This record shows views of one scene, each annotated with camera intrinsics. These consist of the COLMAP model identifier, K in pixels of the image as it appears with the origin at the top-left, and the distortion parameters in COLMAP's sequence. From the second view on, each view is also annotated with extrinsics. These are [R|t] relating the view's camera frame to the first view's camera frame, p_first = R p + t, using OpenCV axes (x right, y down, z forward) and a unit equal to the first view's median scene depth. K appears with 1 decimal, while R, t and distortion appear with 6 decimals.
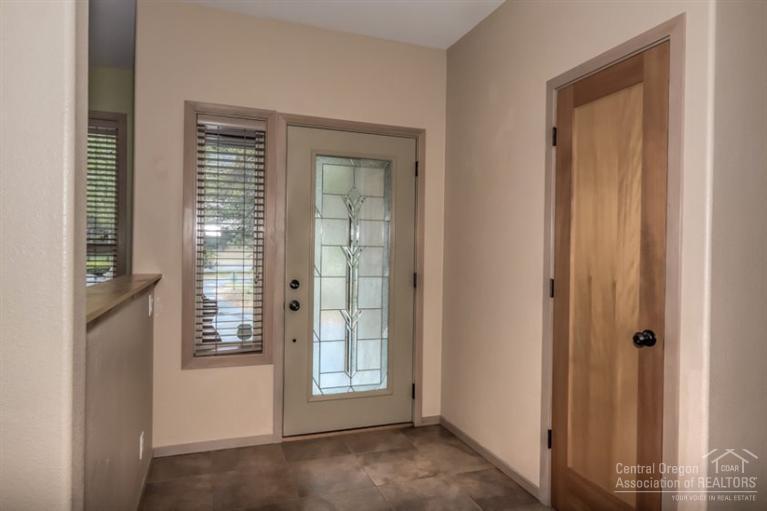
lens RADIAL K [[477.8, 0, 380.9], [0, 477.8, 251.7], [0, 0, 1]] dist [0.004467, 0.000412]
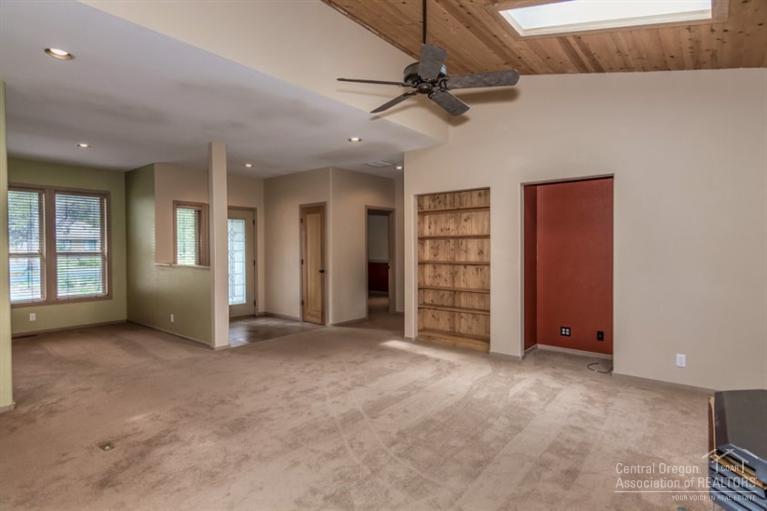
lens RADIAL K [[411.1, 0, 382.3], [0, 411.1, 253.1], [0, 0, 1]] dist [0.009977, -0.001828]
pose [[0.866906, -0.024695, 0.497859, -0.482156], [0.020116, 0.999692, 0.014561, -0.014978], [-0.498065, -0.002608, 0.867136, -1.458400]]
